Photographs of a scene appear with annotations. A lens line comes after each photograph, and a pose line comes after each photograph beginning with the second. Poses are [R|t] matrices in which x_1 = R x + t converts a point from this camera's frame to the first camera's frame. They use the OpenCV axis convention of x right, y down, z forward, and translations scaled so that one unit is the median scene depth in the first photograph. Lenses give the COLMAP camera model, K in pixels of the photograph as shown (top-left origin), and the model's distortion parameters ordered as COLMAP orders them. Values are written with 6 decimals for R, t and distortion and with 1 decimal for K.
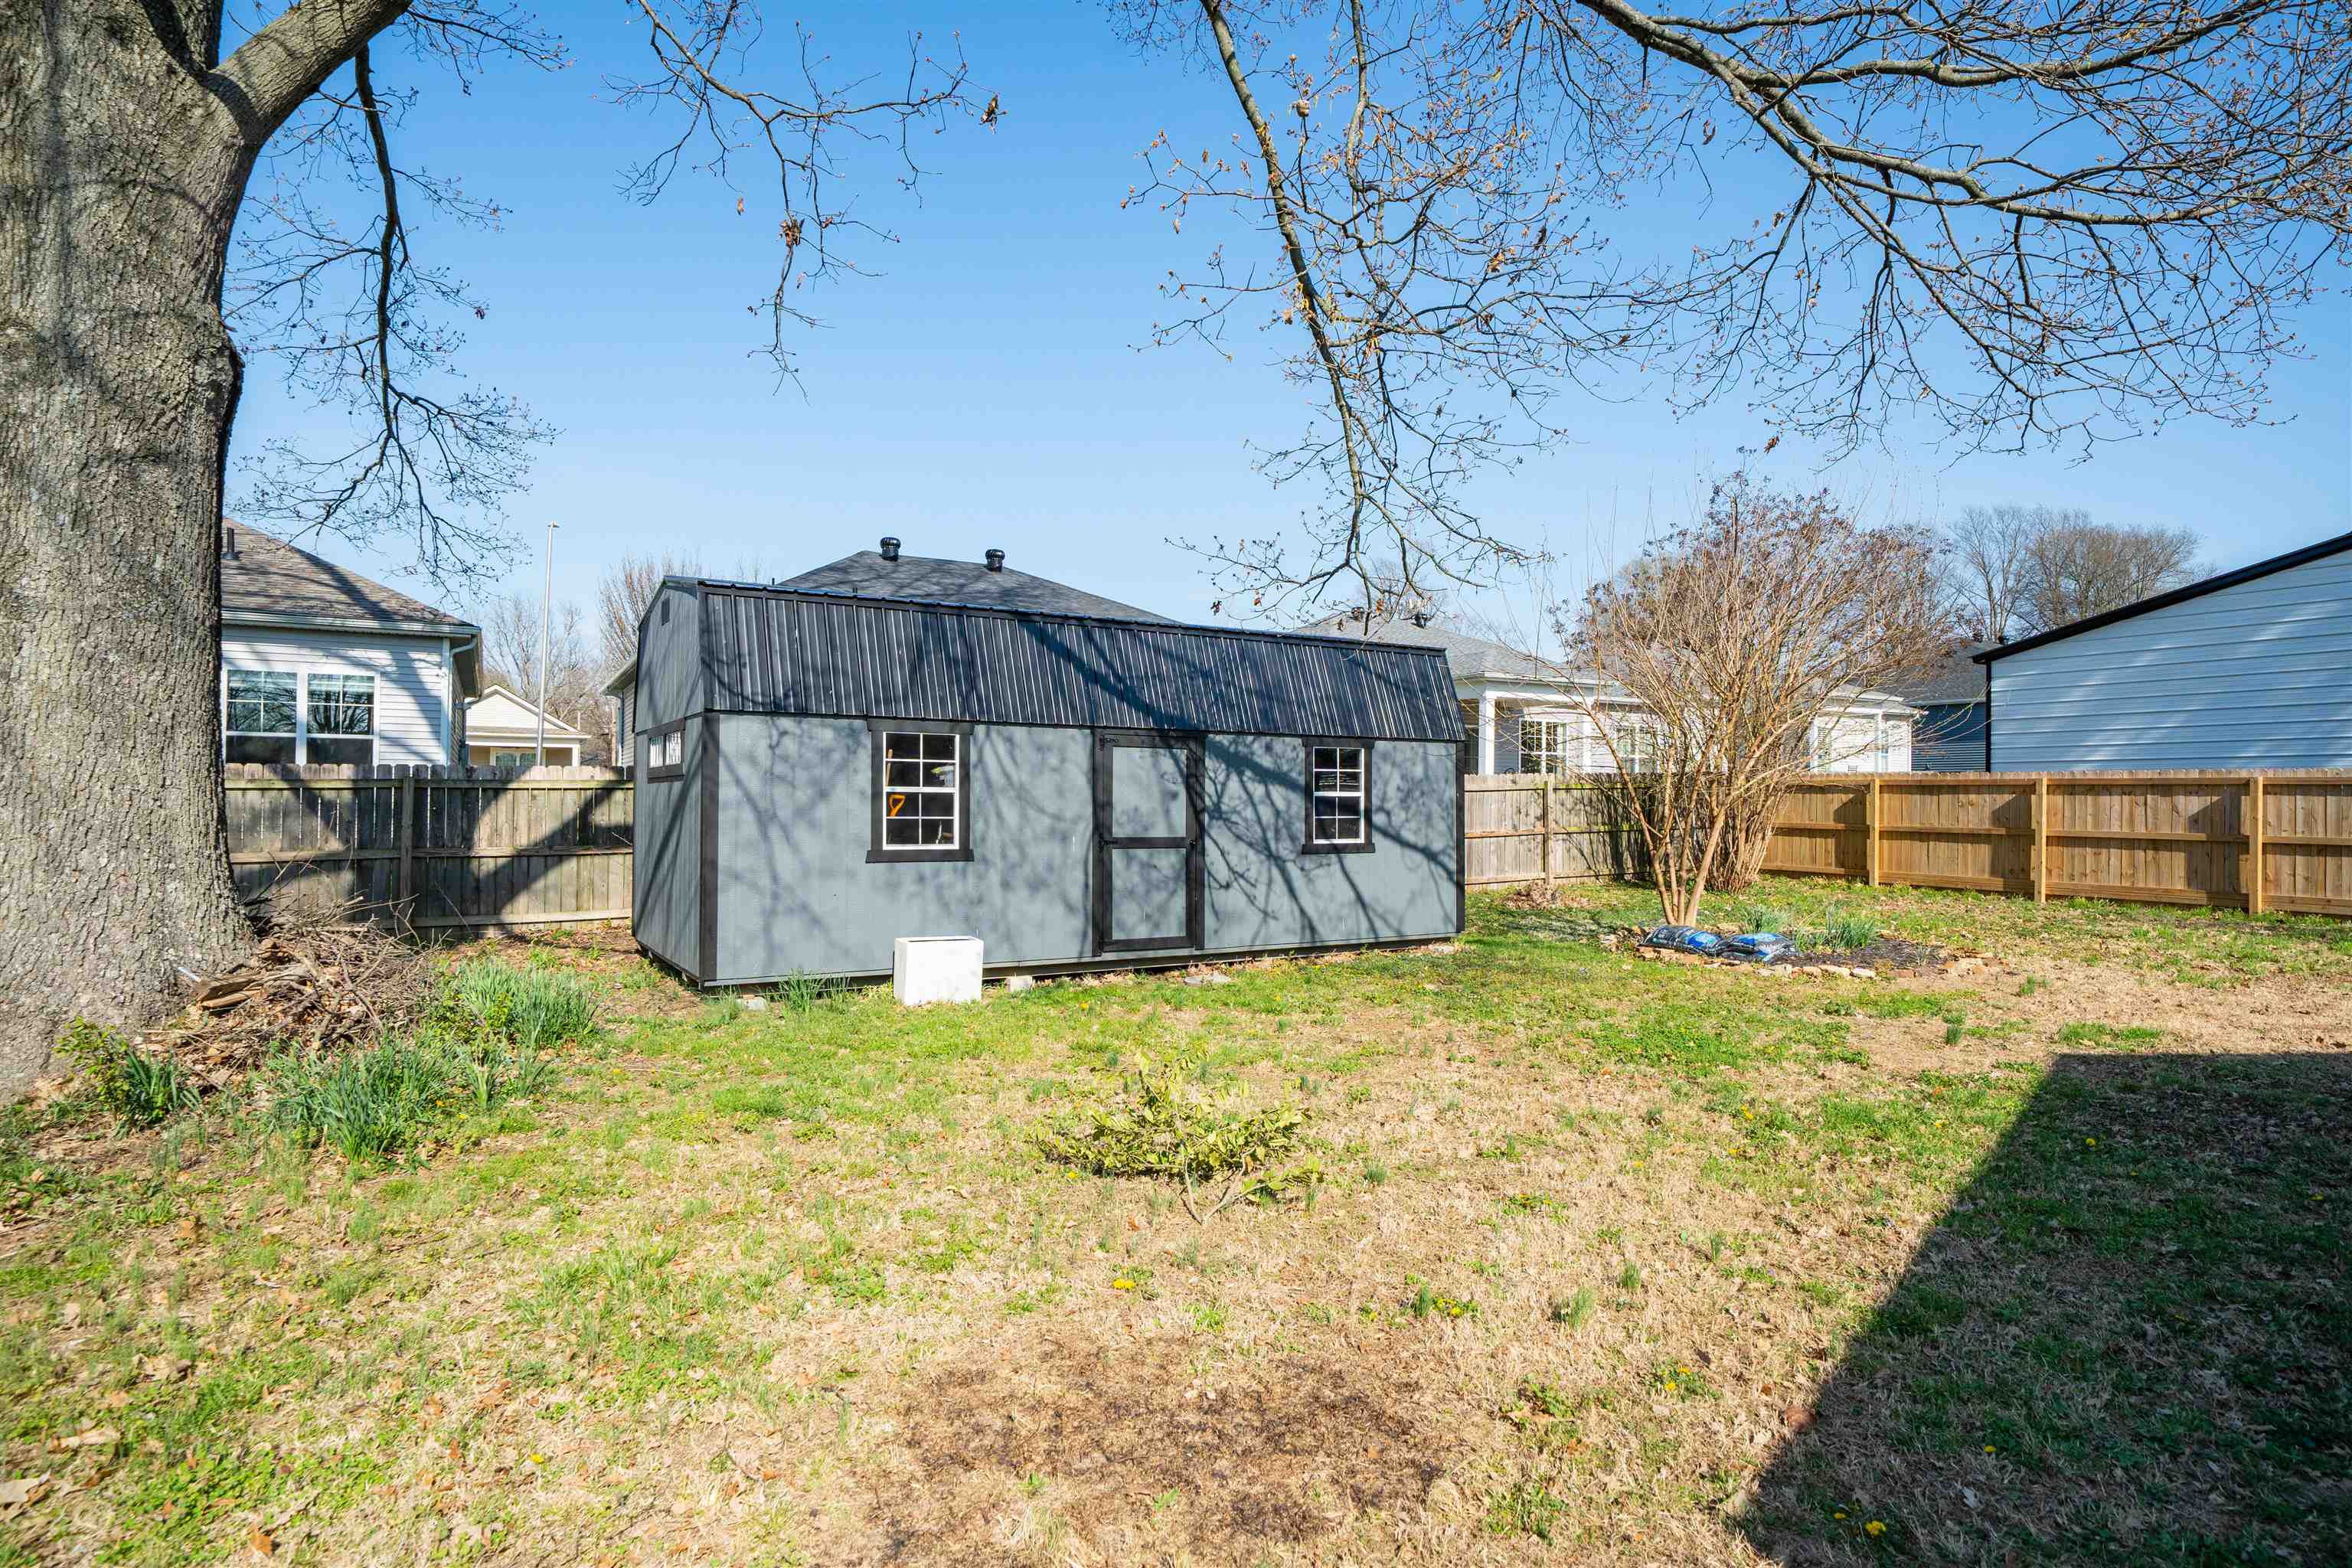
lens RADIAL K [[1292.3, 0, 1177.3], [0, 1292.3, 782.8], [0, 0, 1]] dist [-0.002607, 0.000069]
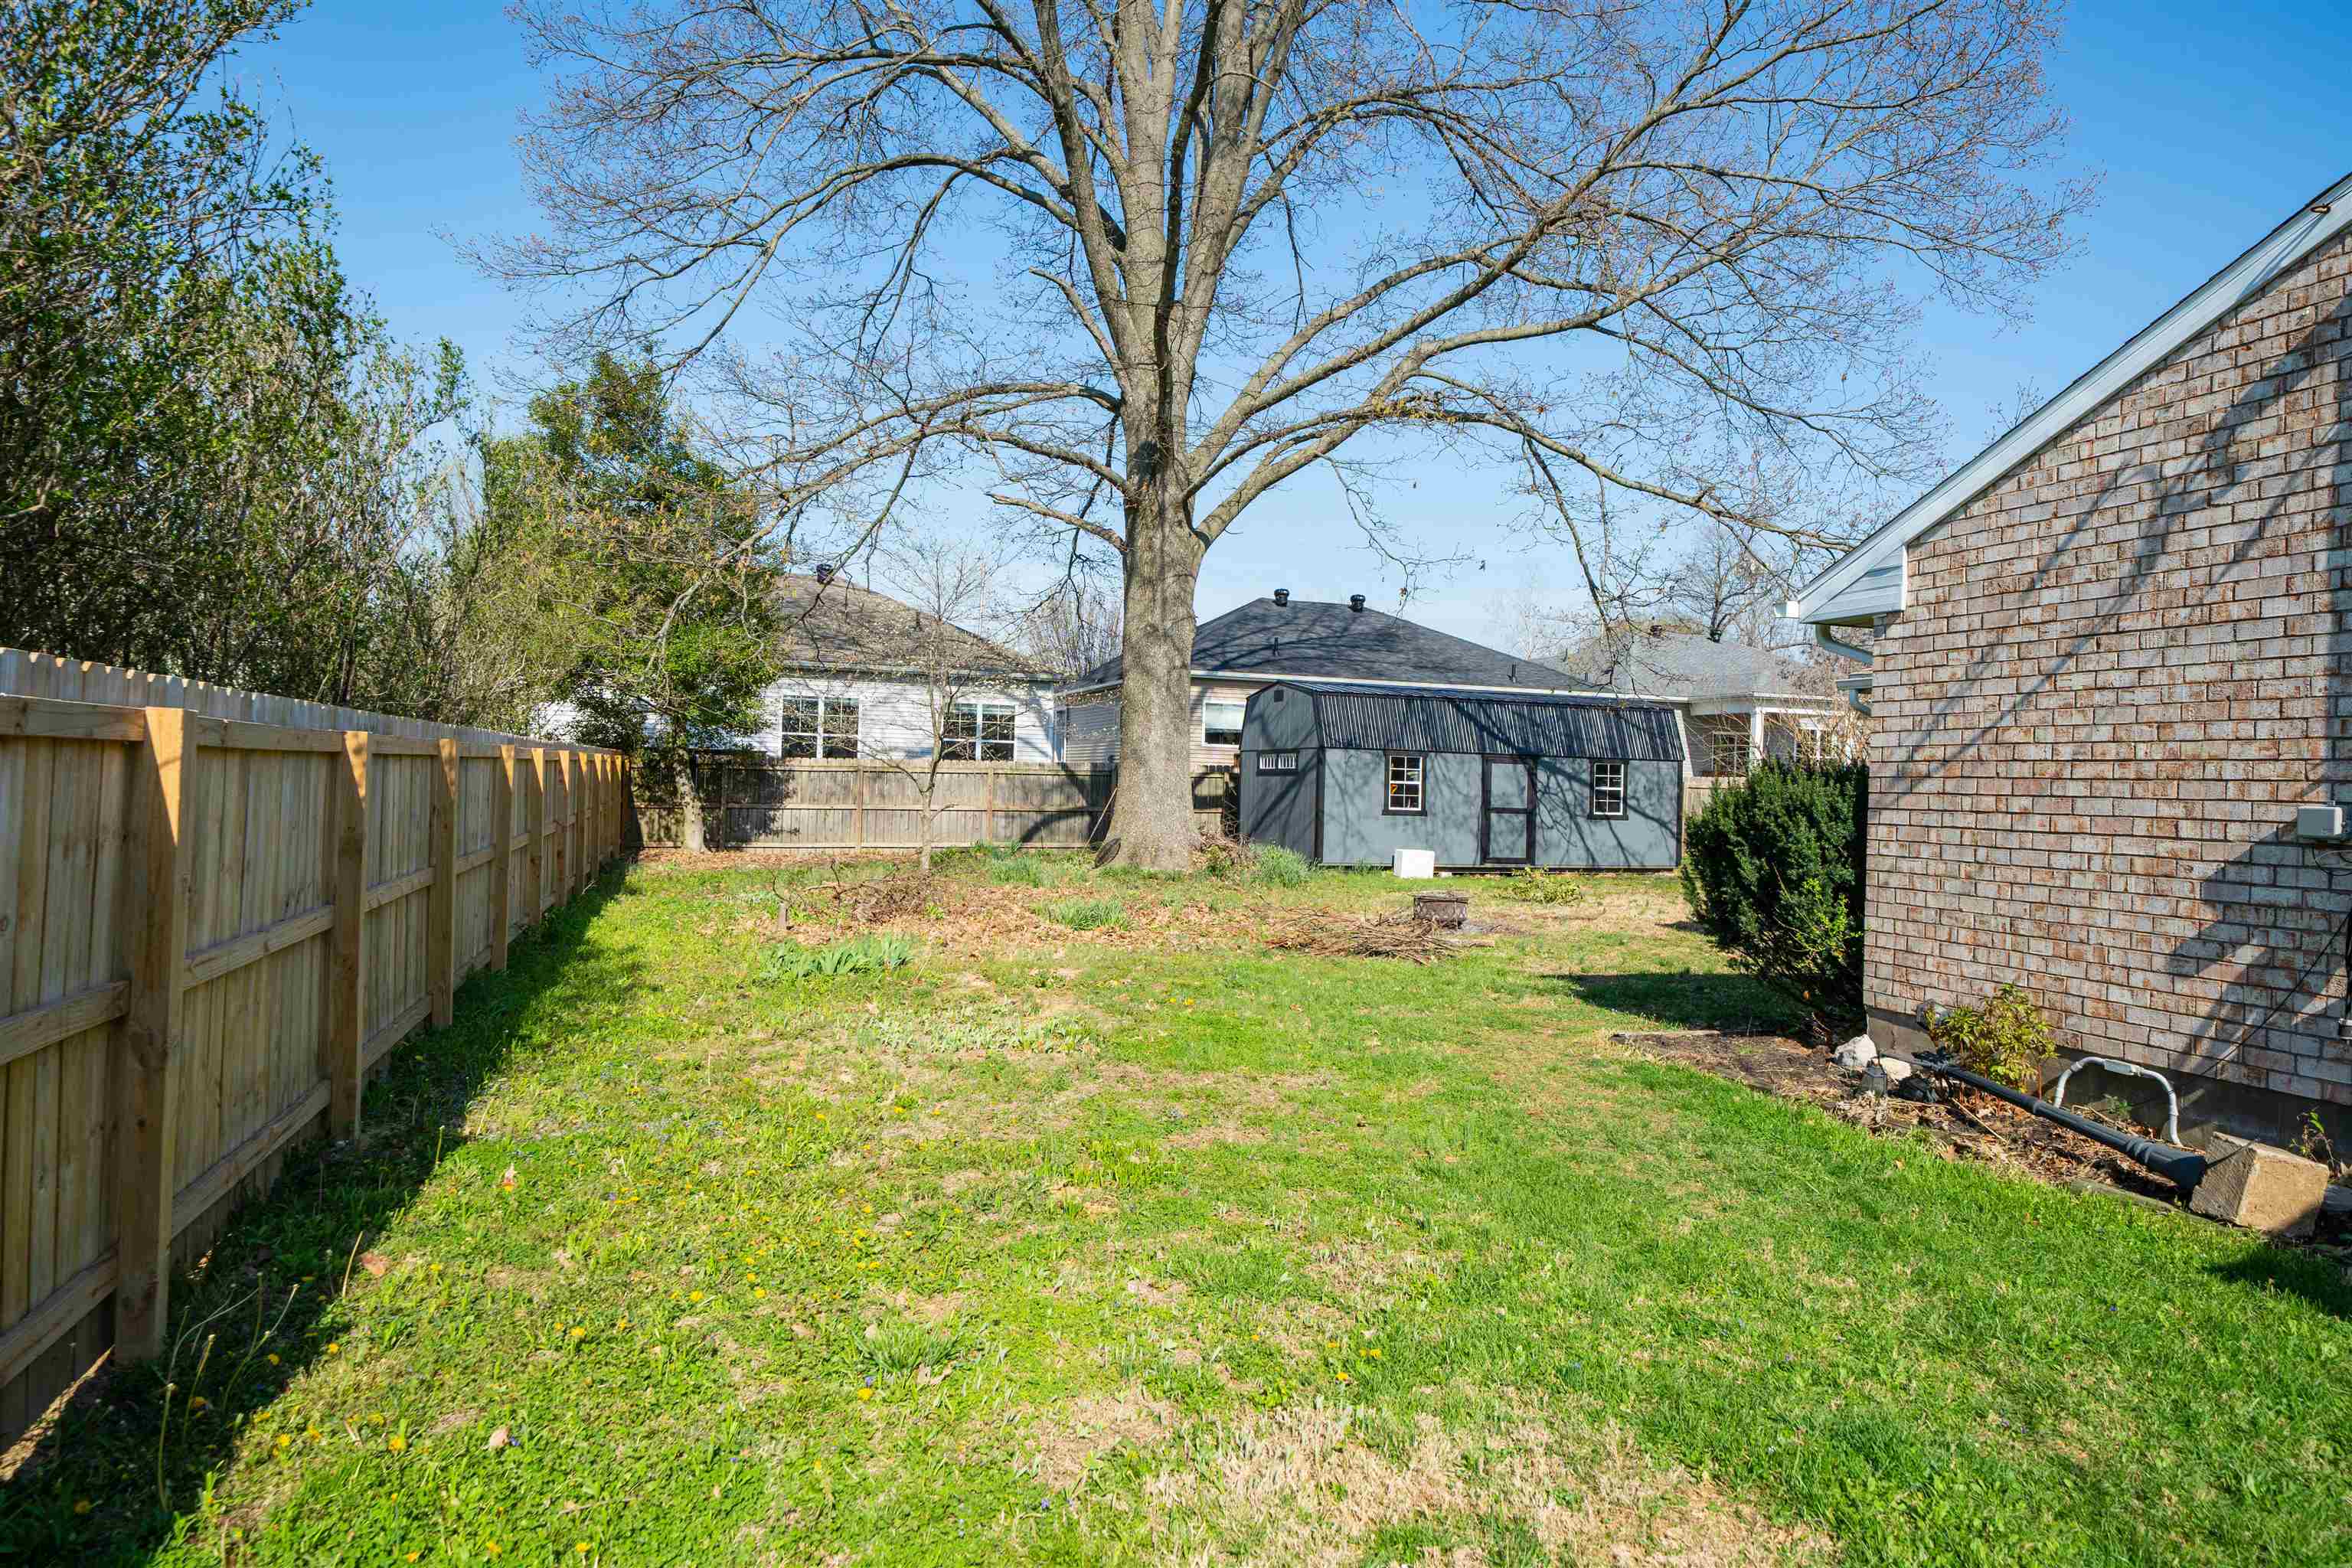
lens RADIAL K [[1471.3, 0, 1166.5], [0, 1471.3, 778.0], [0, 0, 1]] dist [0.000760, 0.000157]
pose [[0.980123, 0.020993, -0.197277, -0.090479], [-0.019651, 0.999769, 0.008757, -0.013456], [0.197415, -0.004706, 0.980309, -1.311707]]
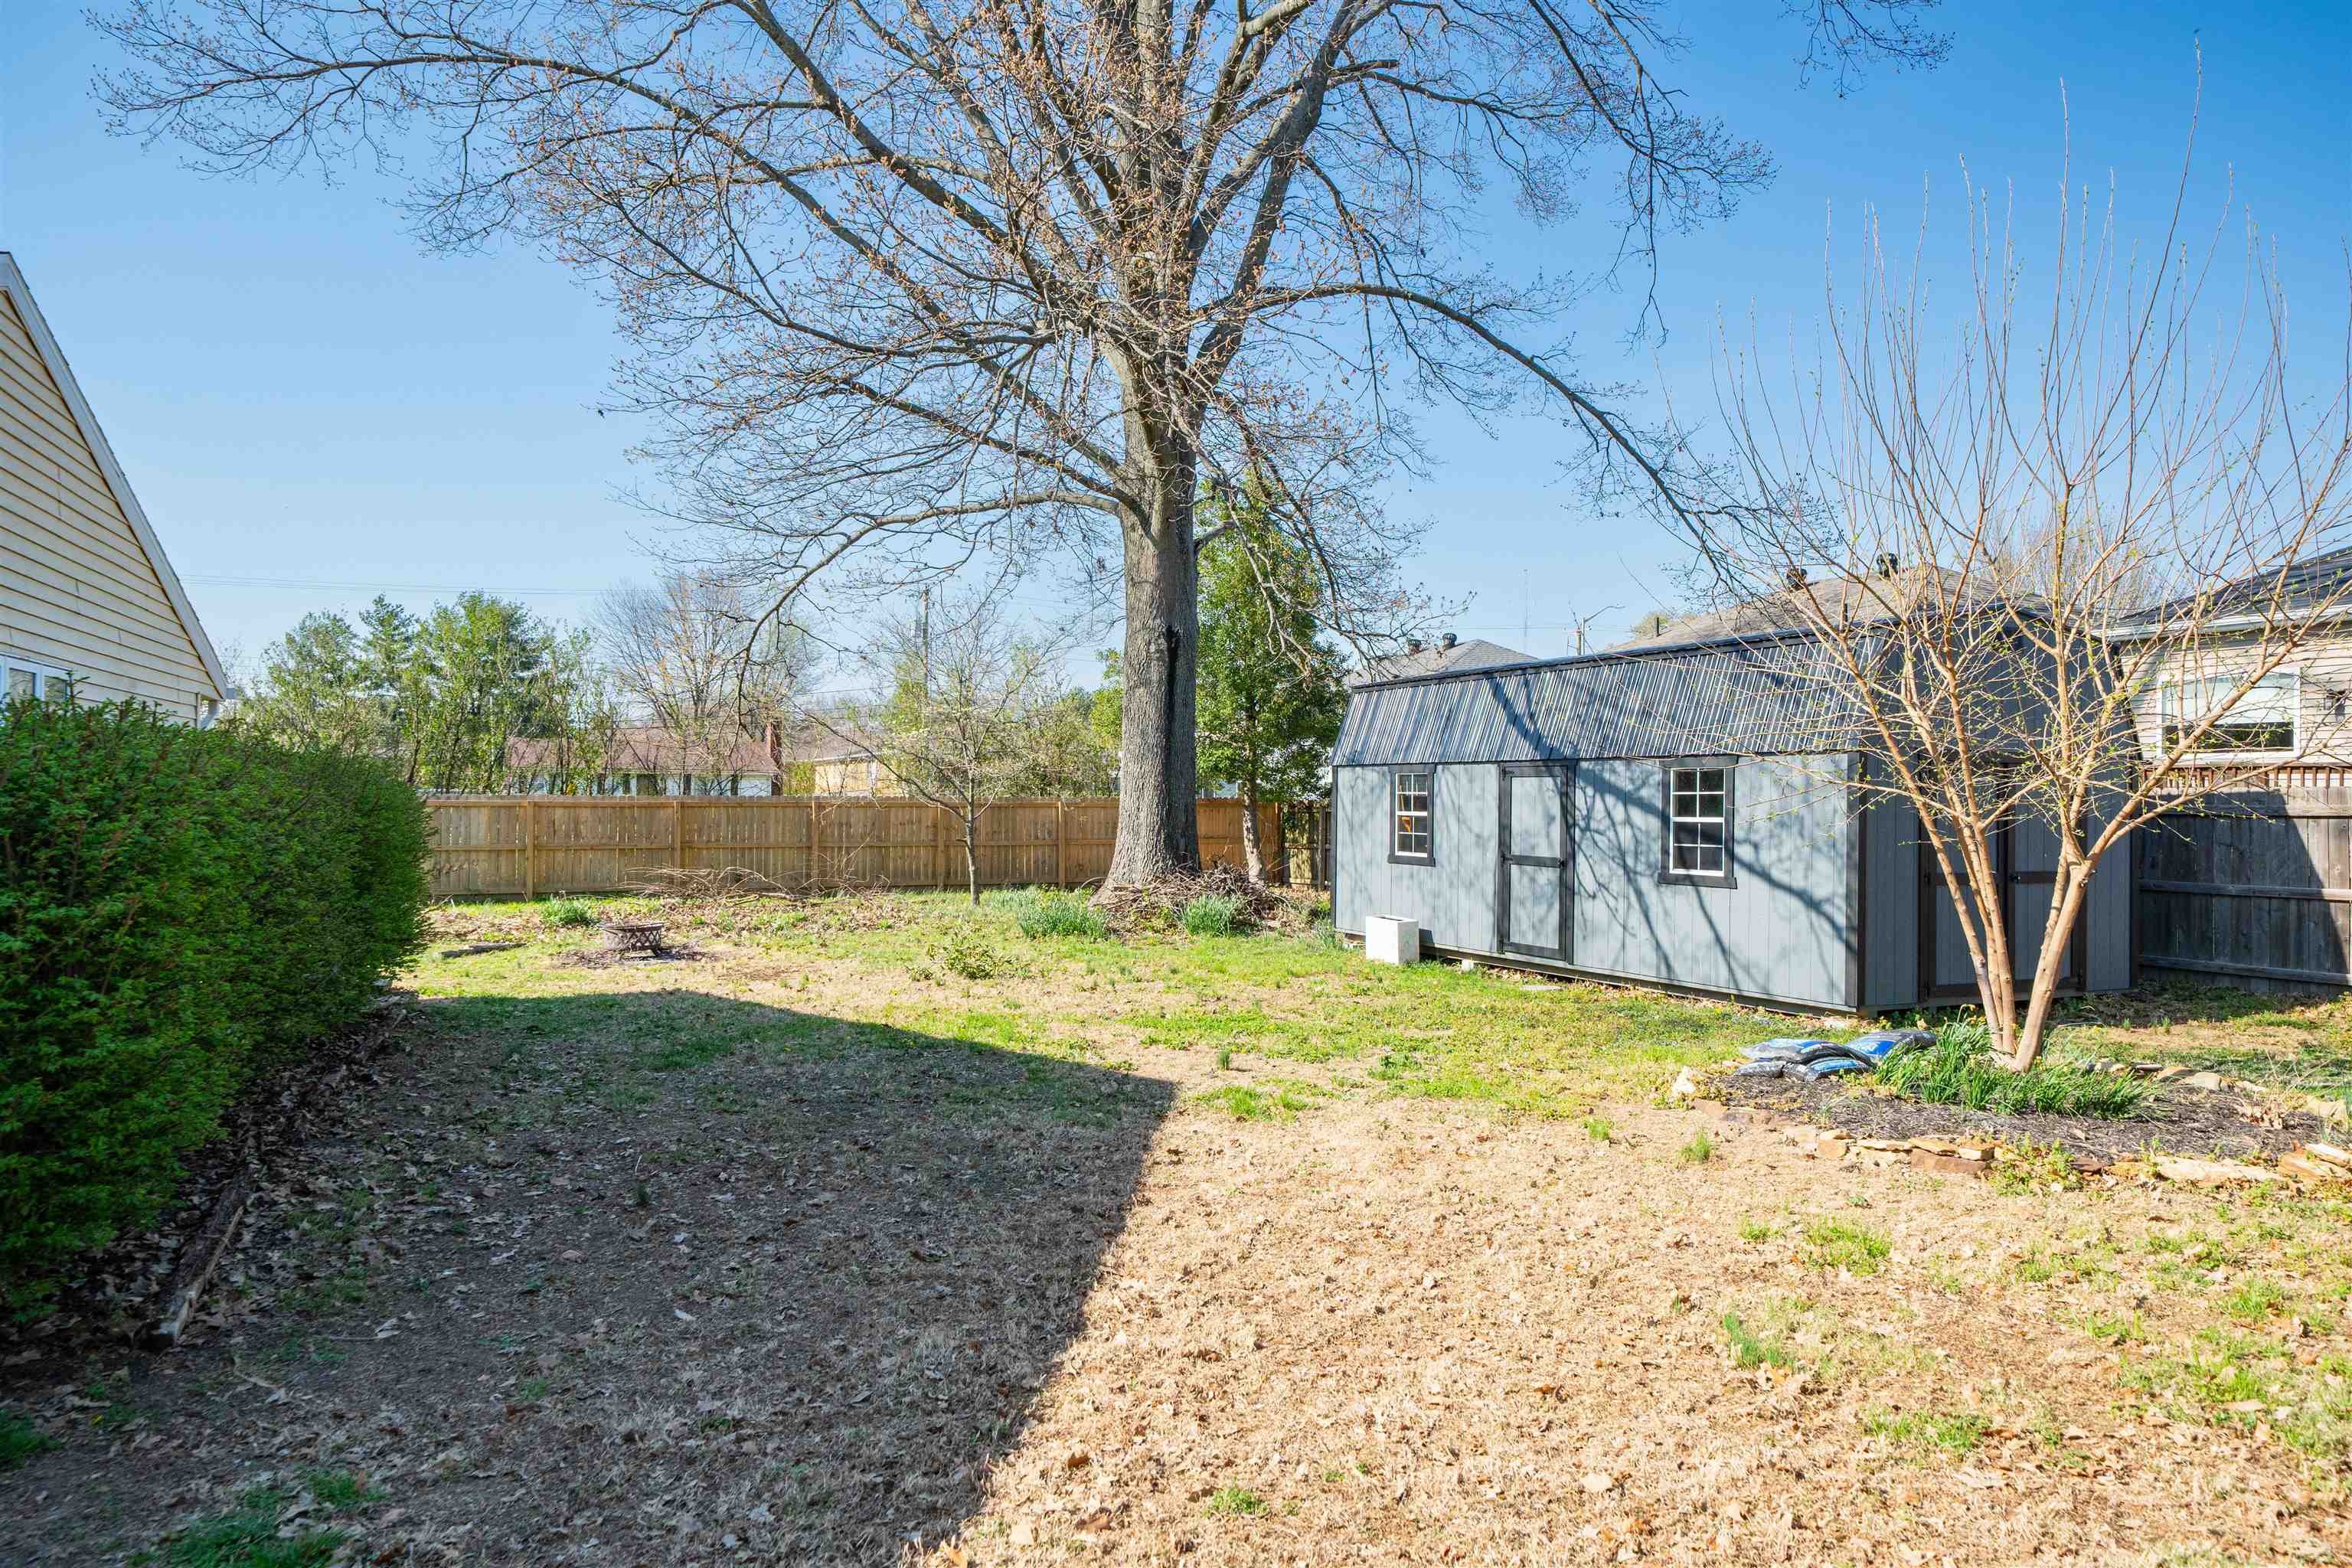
lens RADIAL K [[1471.3, 0, 1176.3], [0, 1471.3, 793.8], [0, 0, 1]] dist [0.000760, 0.000157]
pose [[-0.107577, -0.004156, -0.994188, 1.243236], [0.009603, 0.999940, -0.005220, -0.008050], [0.994150, -0.010109, -0.107531, 0.794482]]
